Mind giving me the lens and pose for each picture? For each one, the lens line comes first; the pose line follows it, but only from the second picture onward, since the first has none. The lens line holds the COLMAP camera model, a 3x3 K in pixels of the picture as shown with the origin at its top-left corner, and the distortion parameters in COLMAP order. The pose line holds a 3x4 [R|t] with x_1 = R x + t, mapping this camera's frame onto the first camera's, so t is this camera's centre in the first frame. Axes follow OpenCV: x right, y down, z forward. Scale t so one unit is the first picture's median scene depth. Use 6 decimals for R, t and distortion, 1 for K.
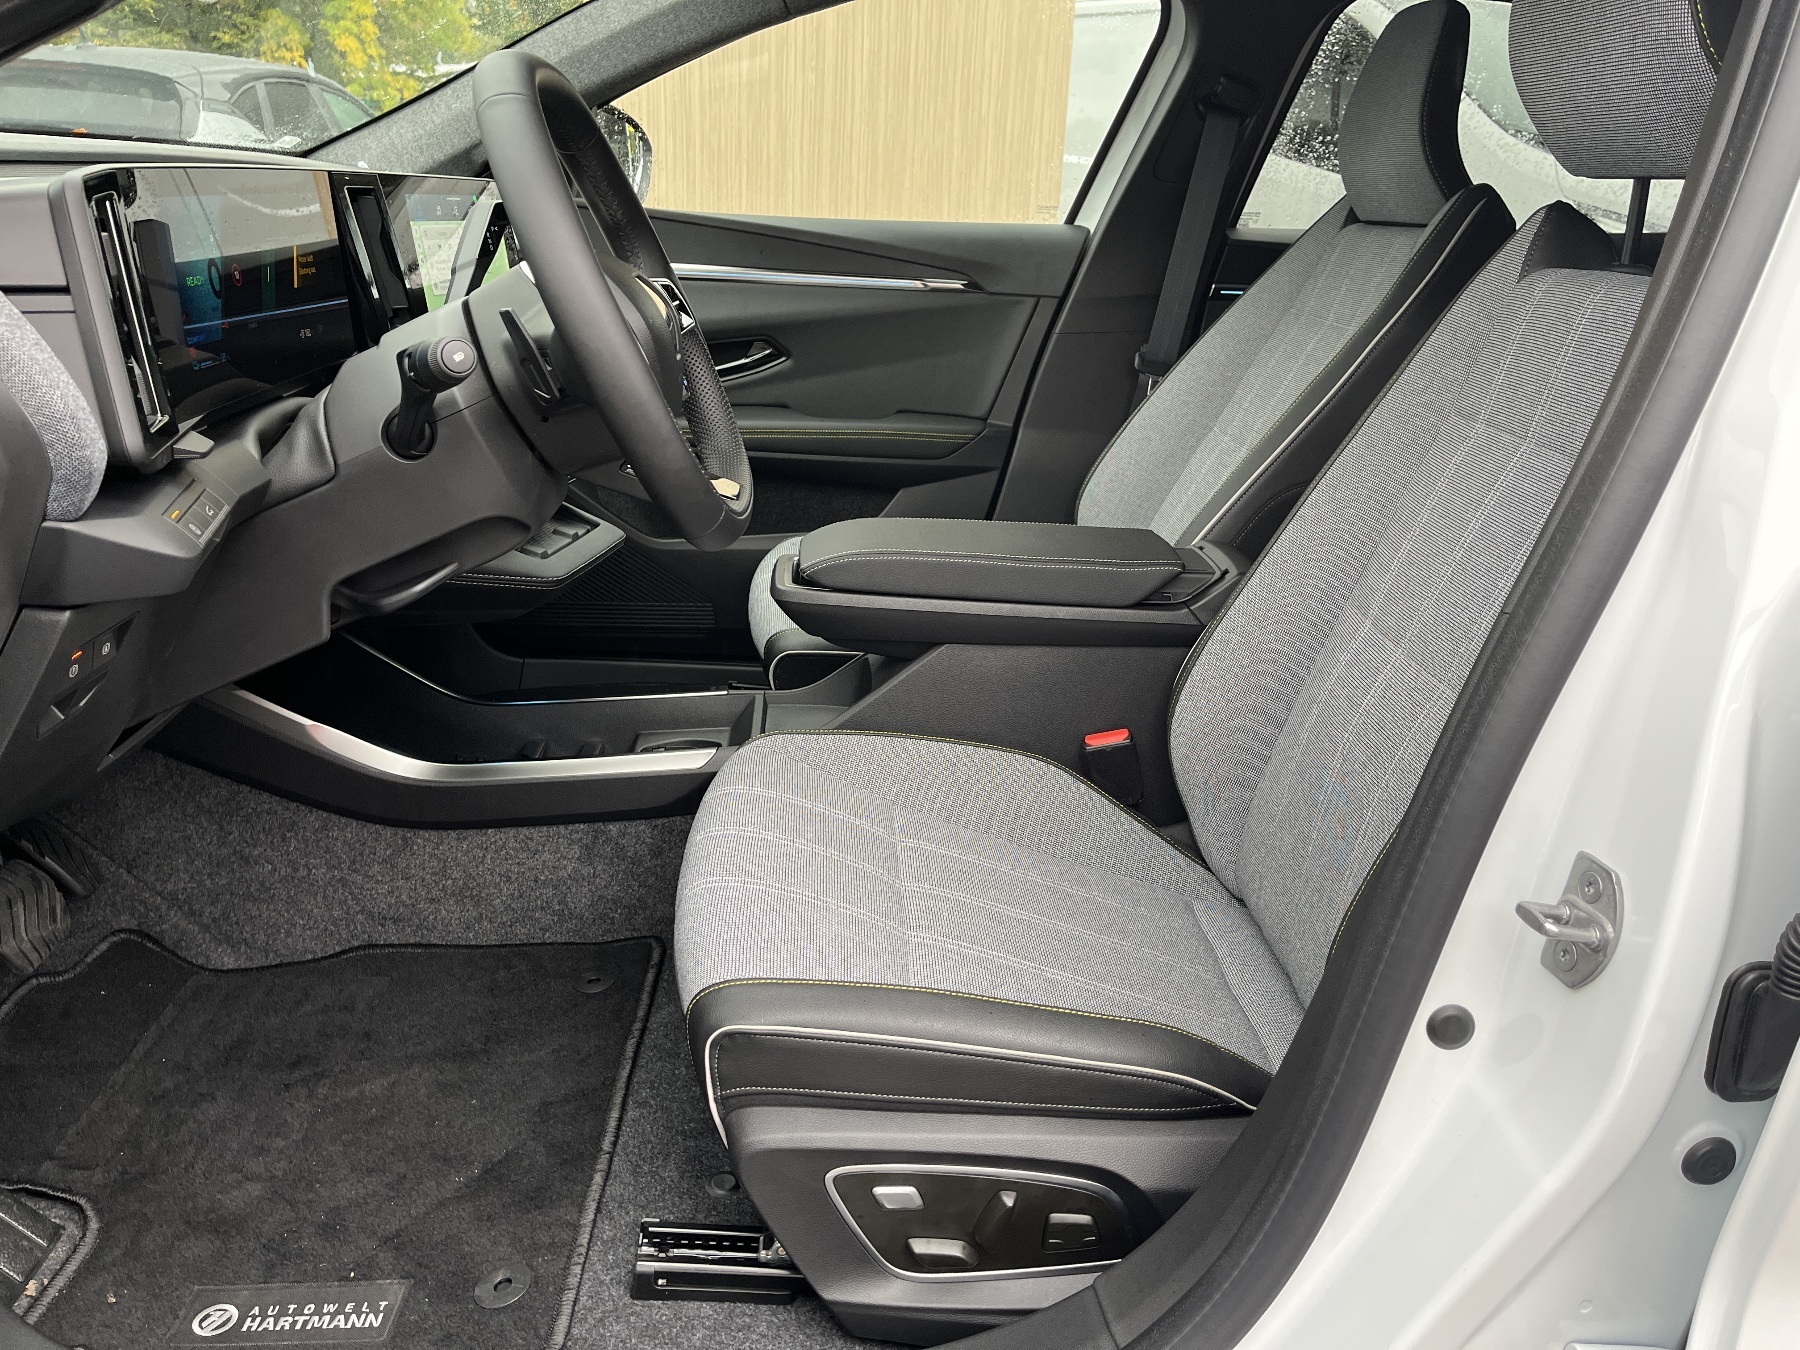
lens RADIAL K [[1368.1, 0, 906.6], [0, 1368.1, 679.4], [0, 0, 1]] dist [0.092383, -0.130048]
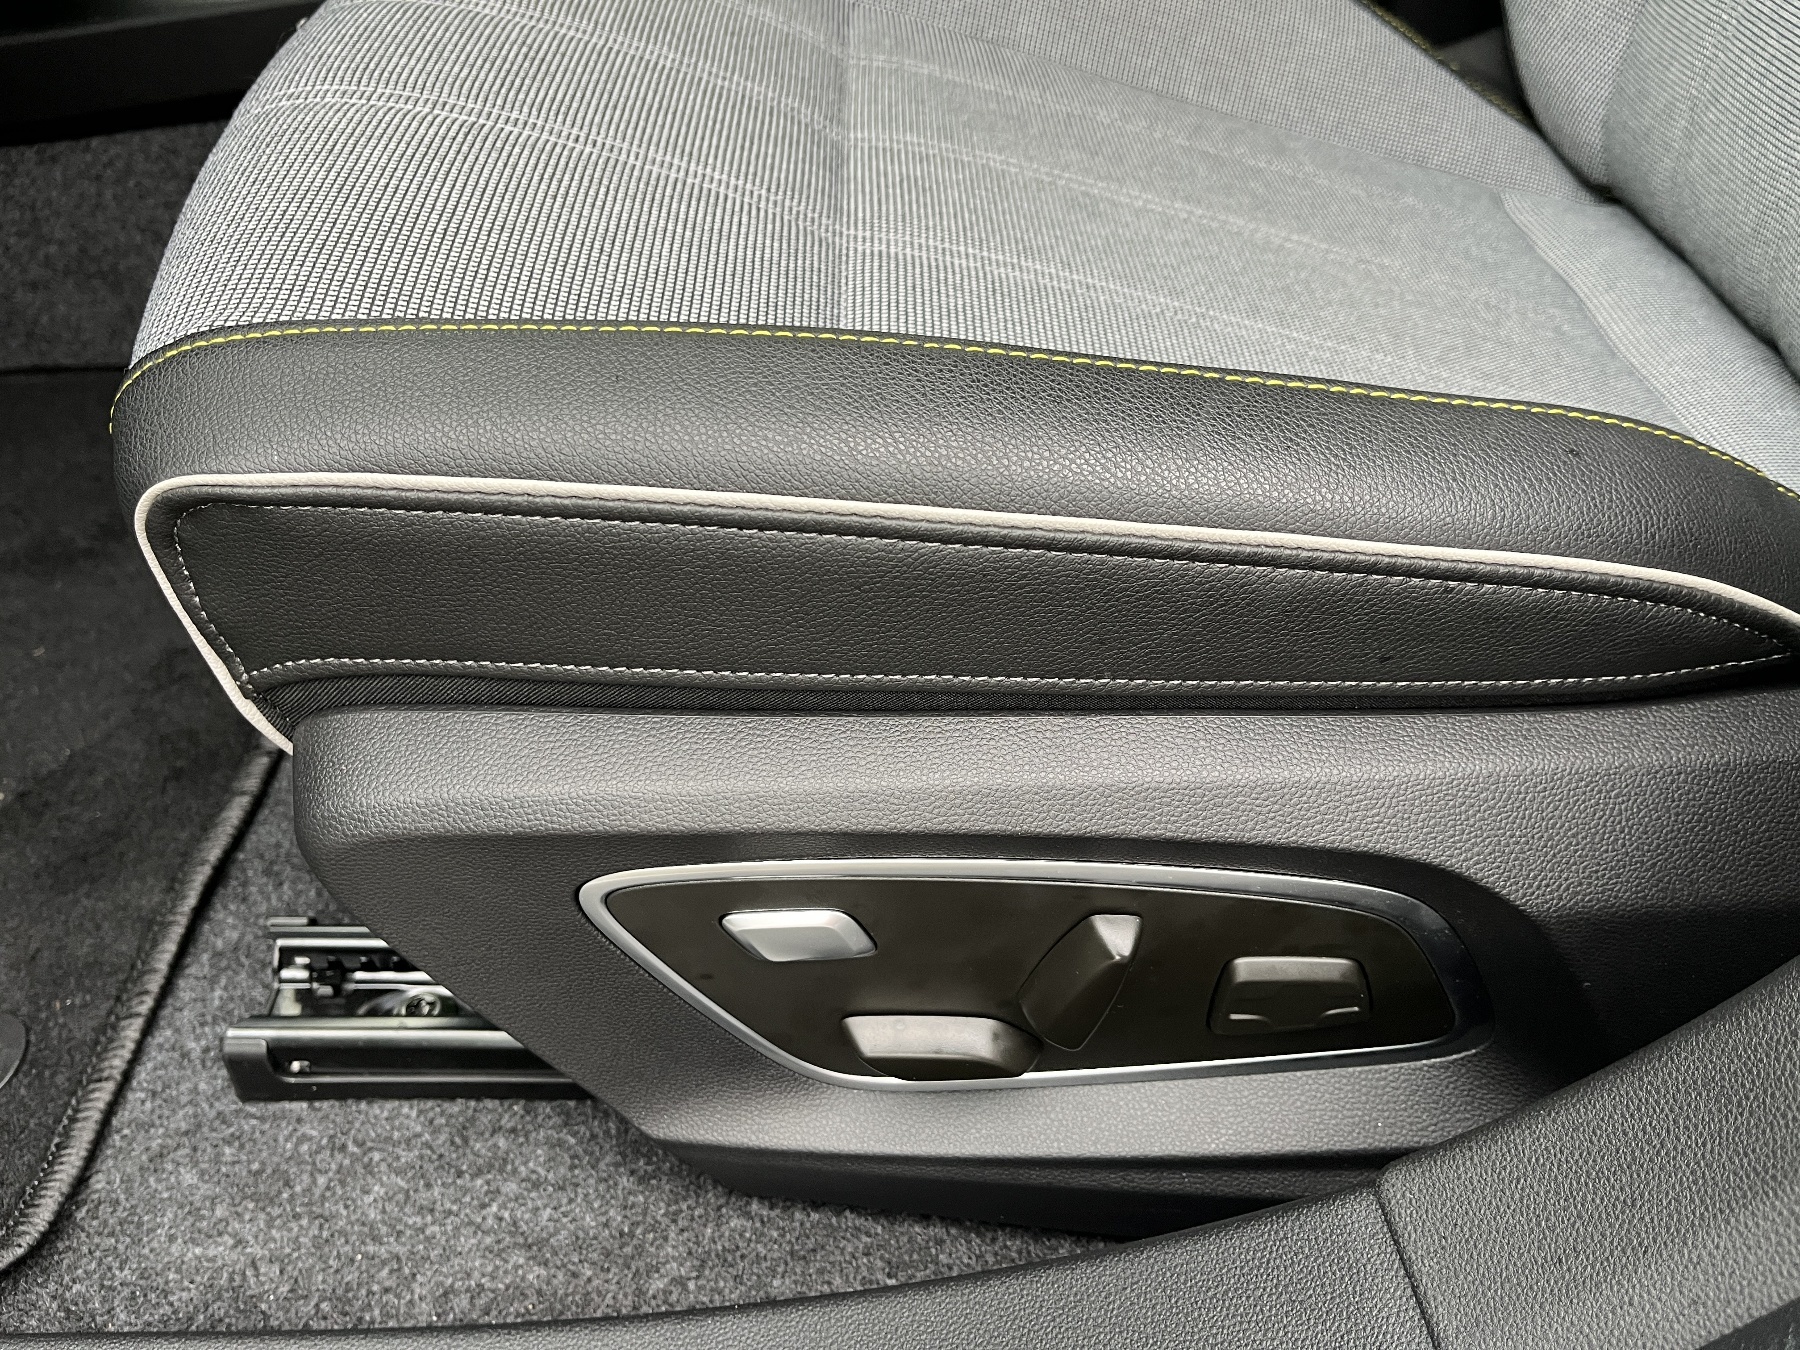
lens RADIAL K [[1365.0, 0, 900.0], [0, 1365.0, 675.0], [0, 0, 1]] dist [0.041857, -0.126731]
pose [[0.996179, -0.029706, -0.082127, 0.047675], [0.058043, 0.927835, 0.368446, 0.177798], [0.065255, -0.371805, 0.926015, 0.669965]]
